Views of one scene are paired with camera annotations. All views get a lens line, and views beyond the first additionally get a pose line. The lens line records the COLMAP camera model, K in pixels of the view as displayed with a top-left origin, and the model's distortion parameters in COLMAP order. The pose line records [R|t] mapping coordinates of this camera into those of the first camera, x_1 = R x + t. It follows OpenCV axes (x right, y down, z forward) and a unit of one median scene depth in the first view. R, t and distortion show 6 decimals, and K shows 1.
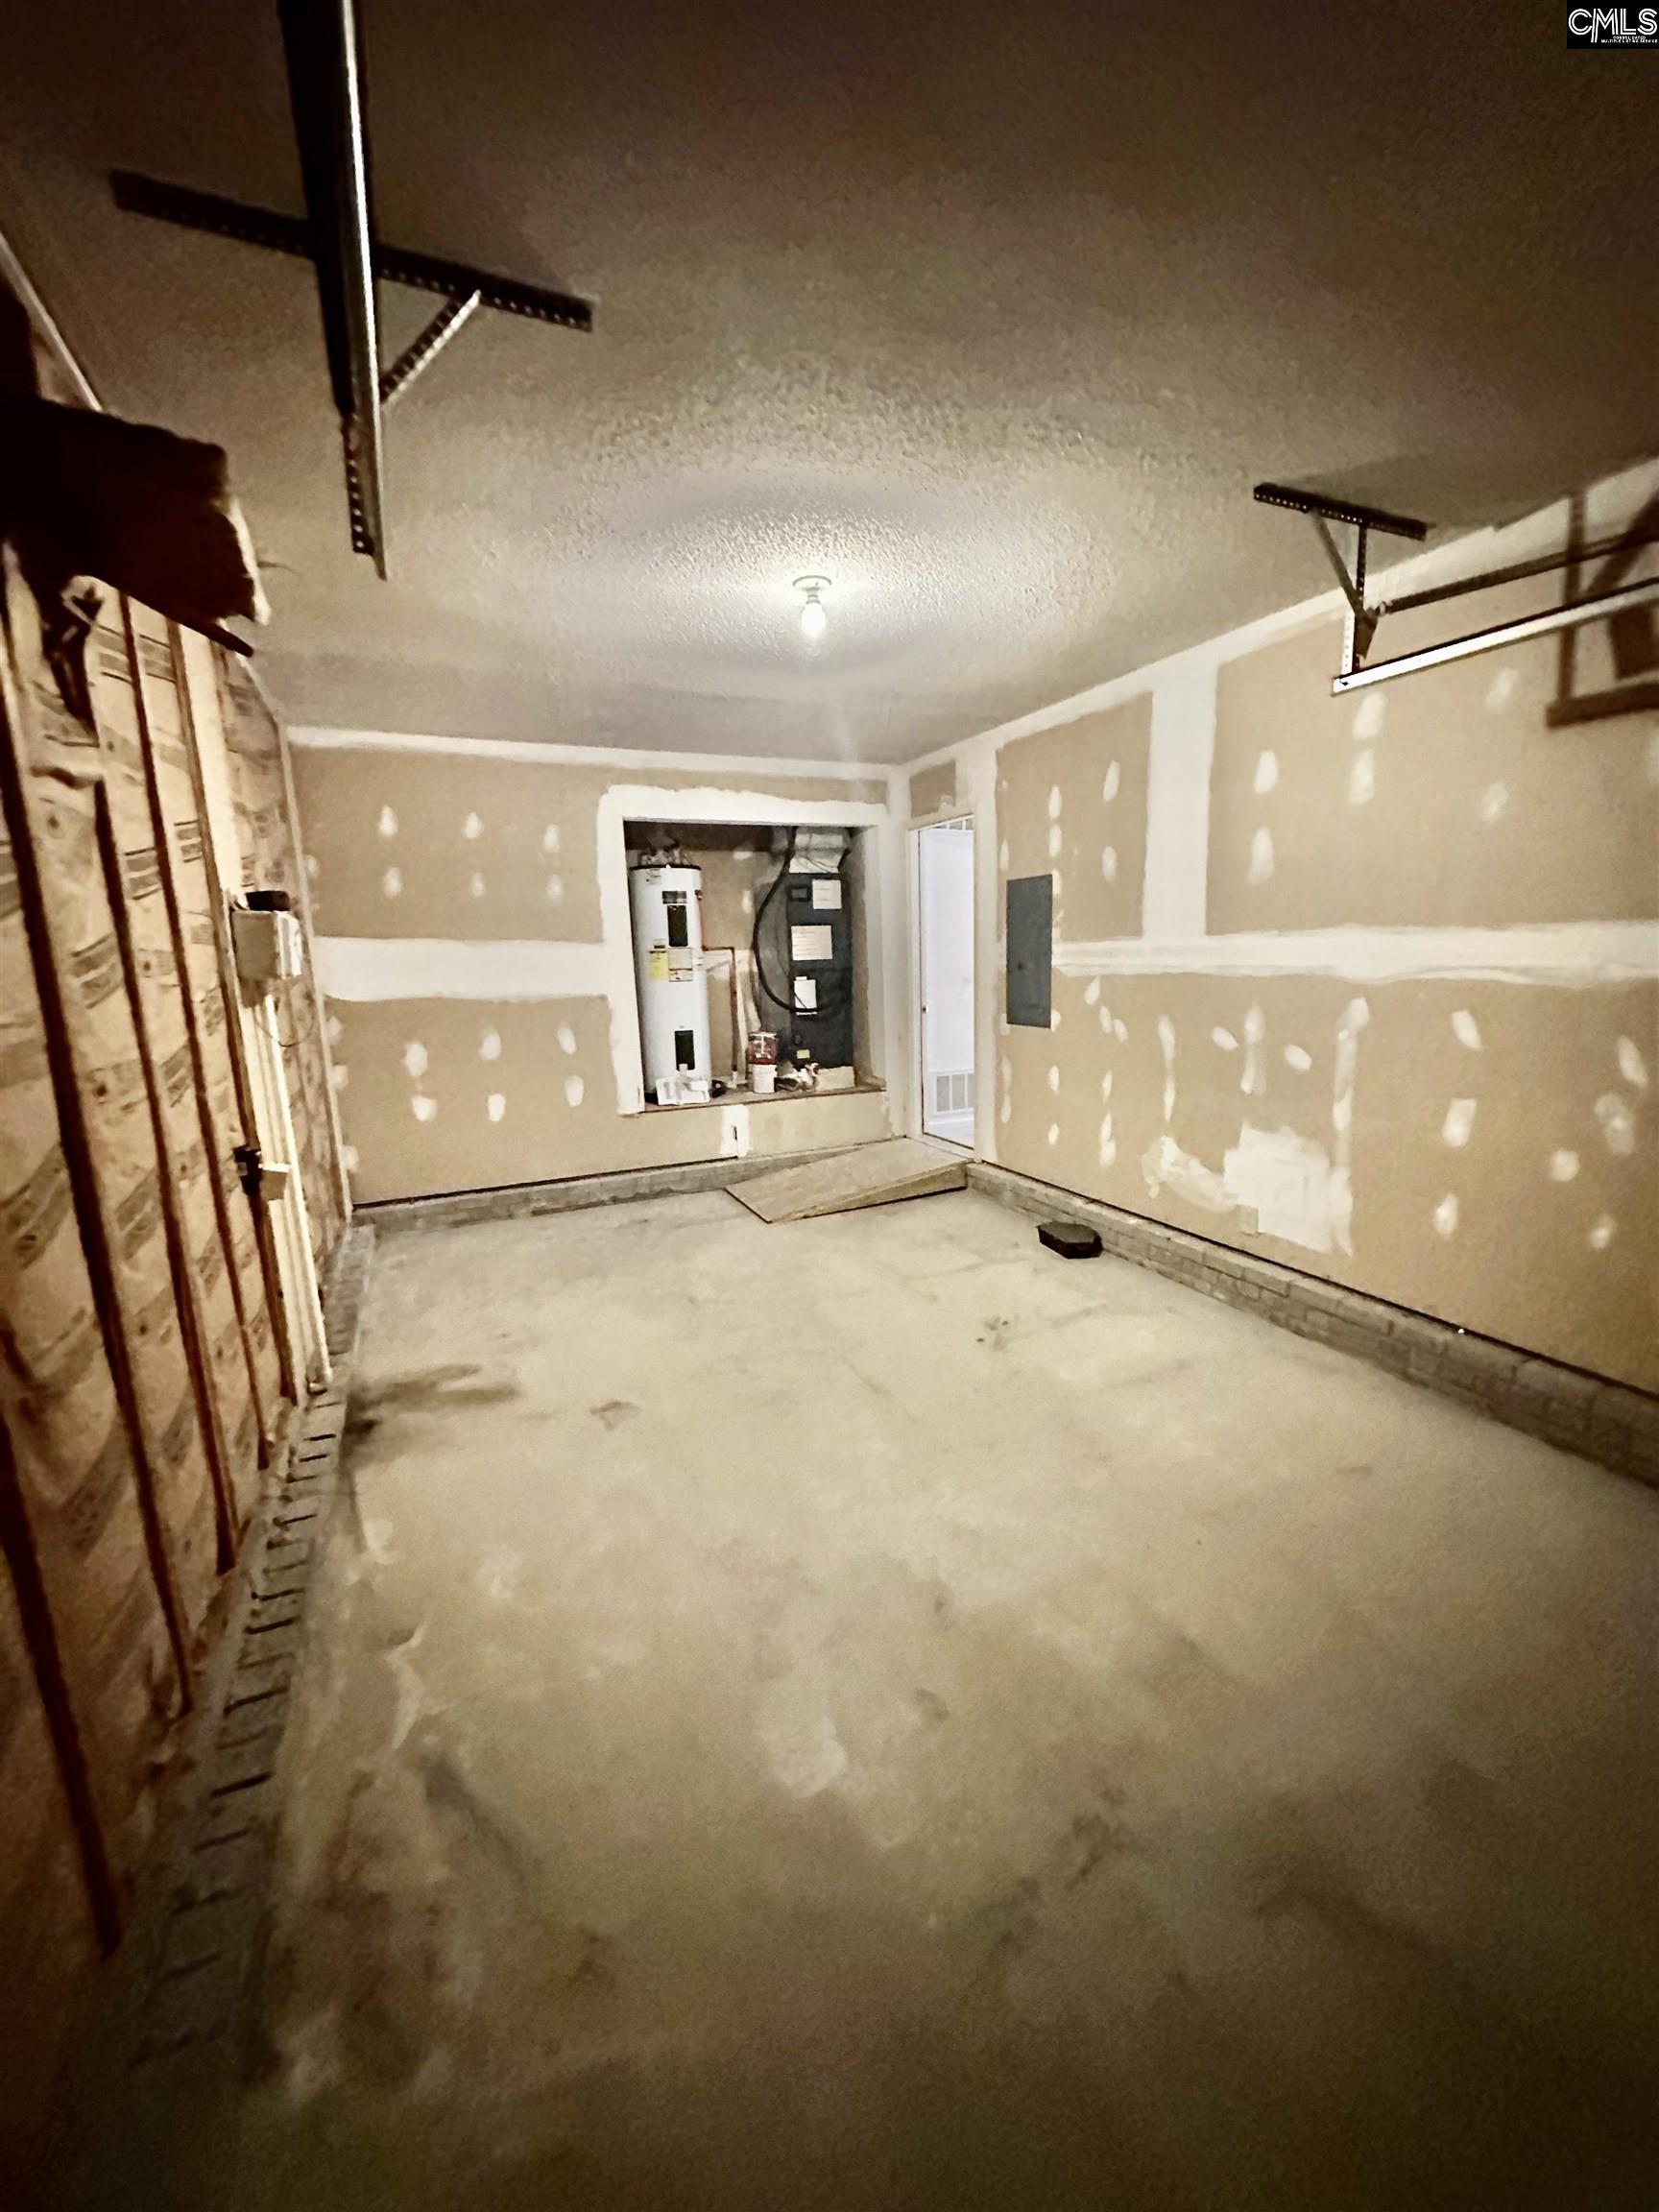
lens RADIAL K [[887.6, 0, 829.5], [0, 887.6, 1106.0], [0, 0, 1]] dist [0.000493, 0.000104]
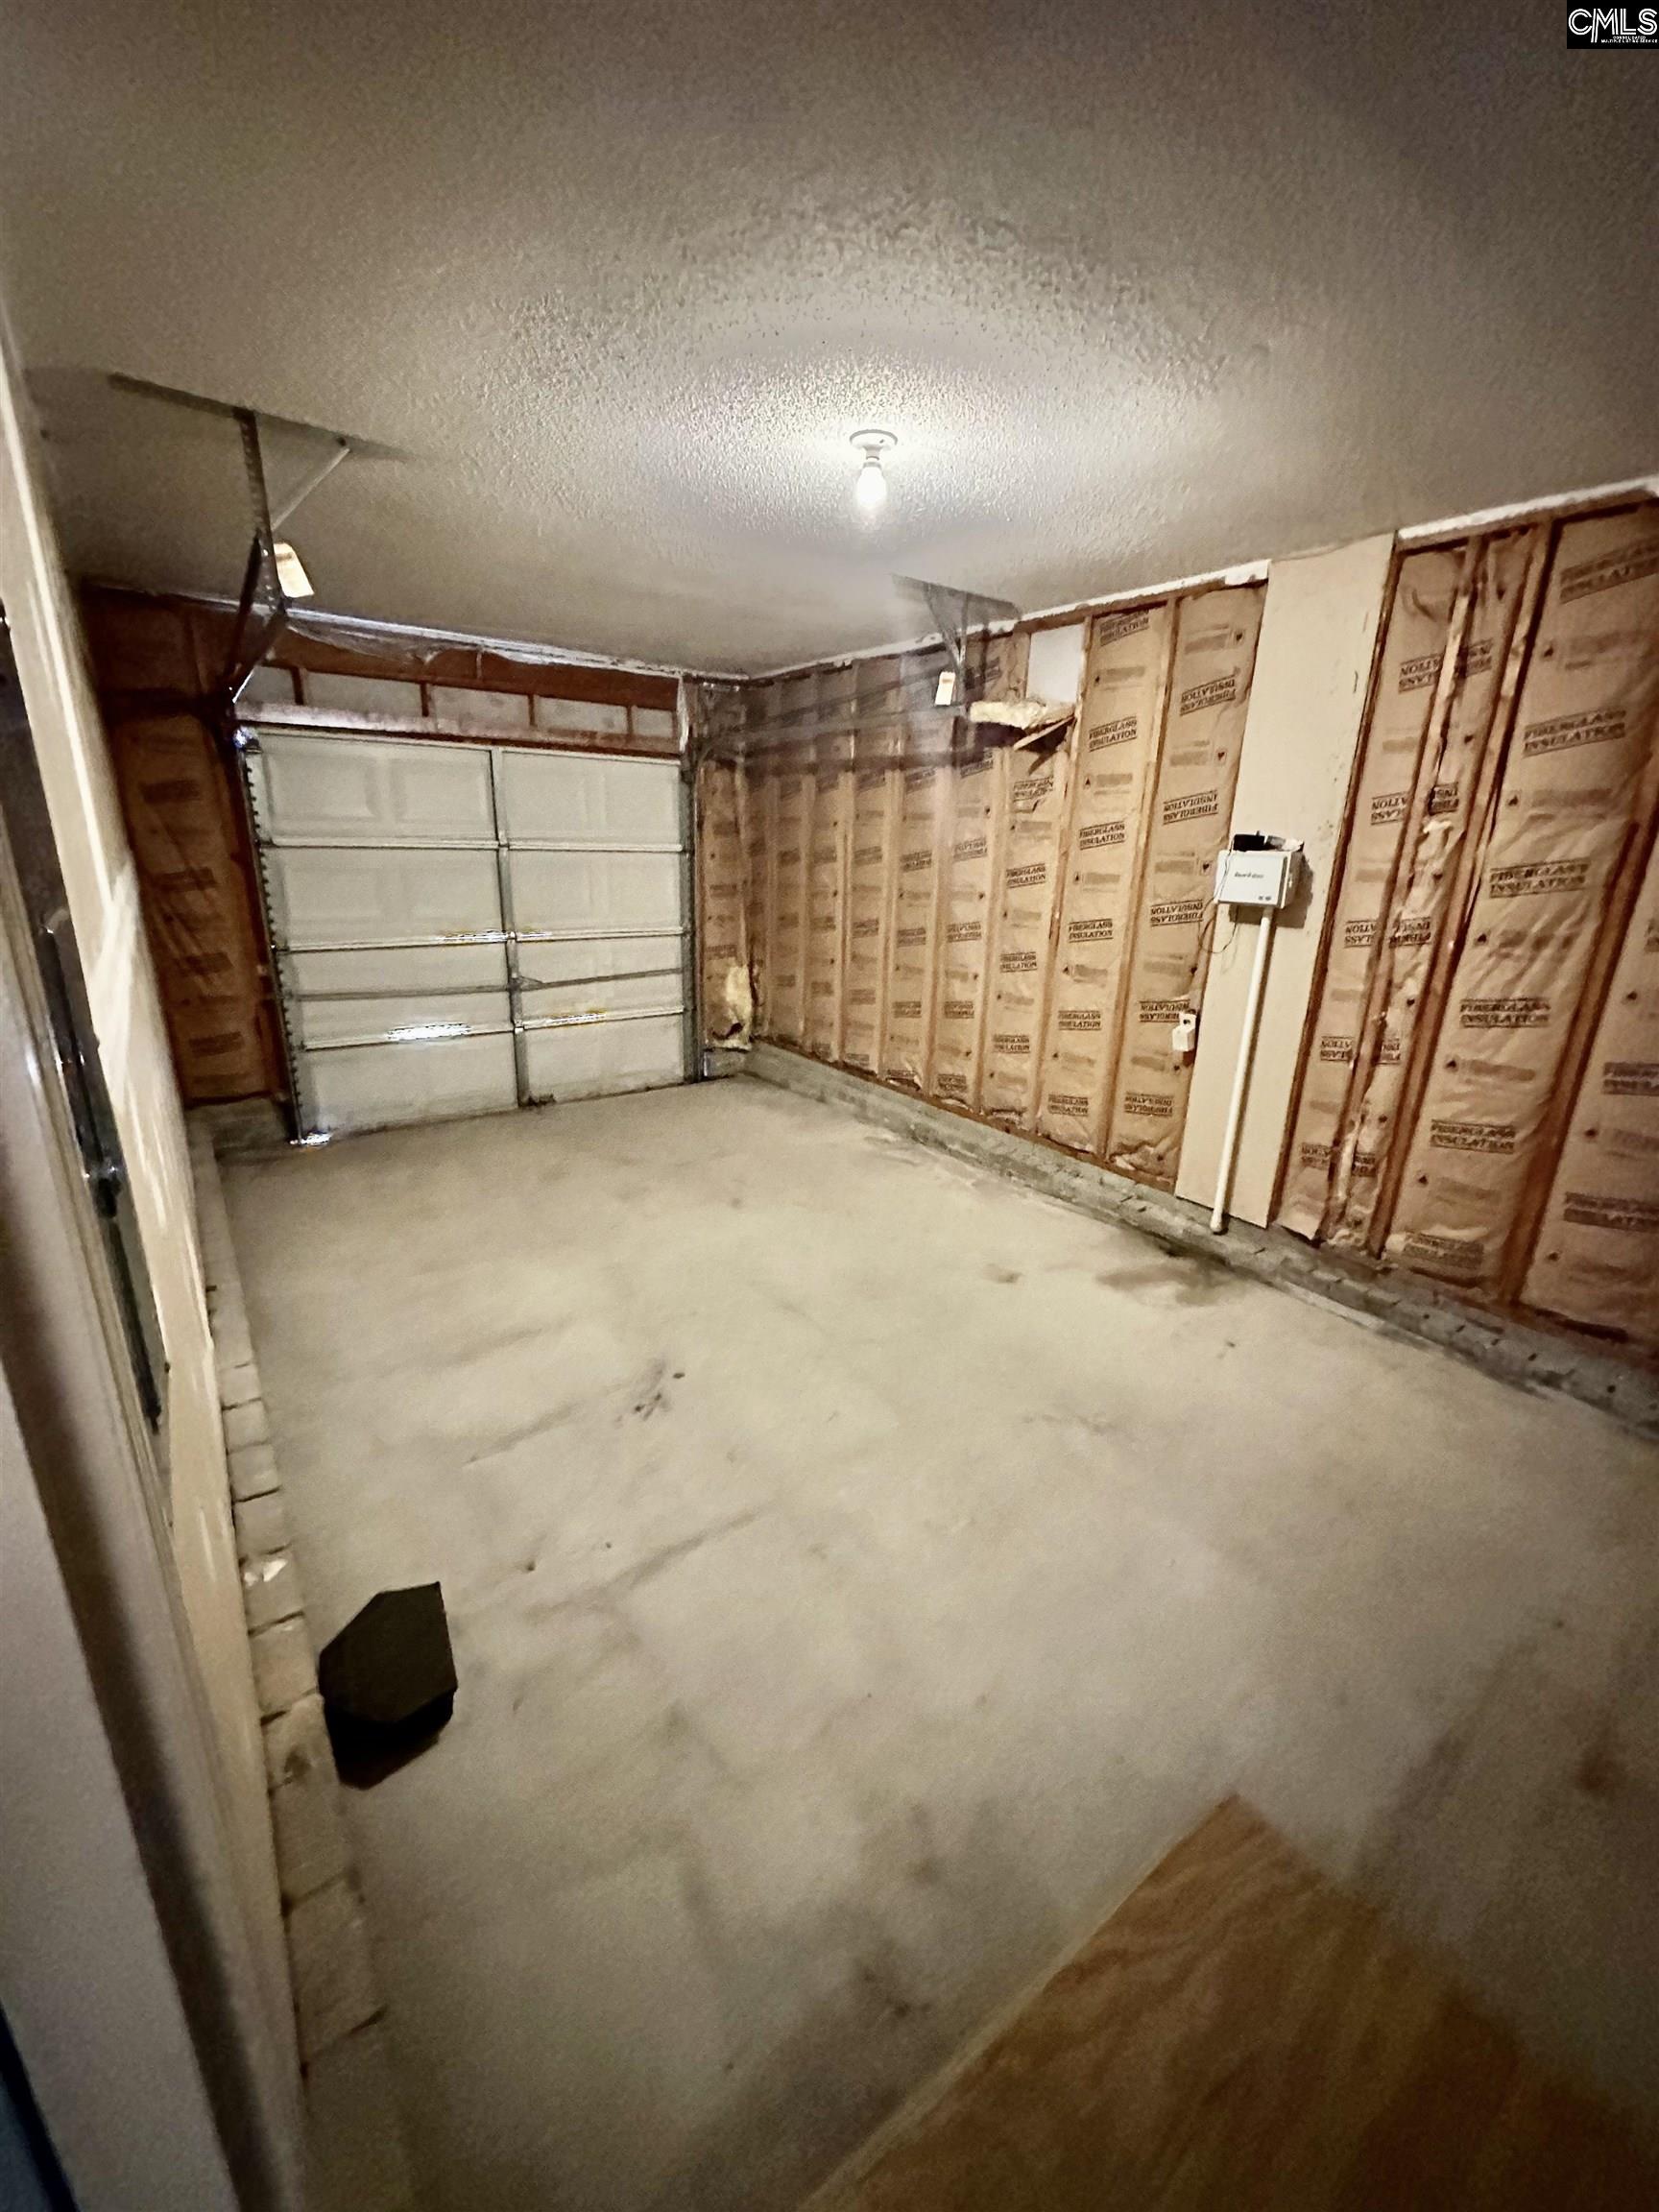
lens RADIAL K [[887.6, 0, 829.5], [0, 887.6, 1106.0], [0, 0, 1]] dist [0.000493, 0.000104]
pose [[-0.980374, 0.061962, -0.187155, 0.183786], [-0.034411, 0.880969, 0.471921, -0.385853], [0.194119, 0.469100, -0.861547, 1.748811]]
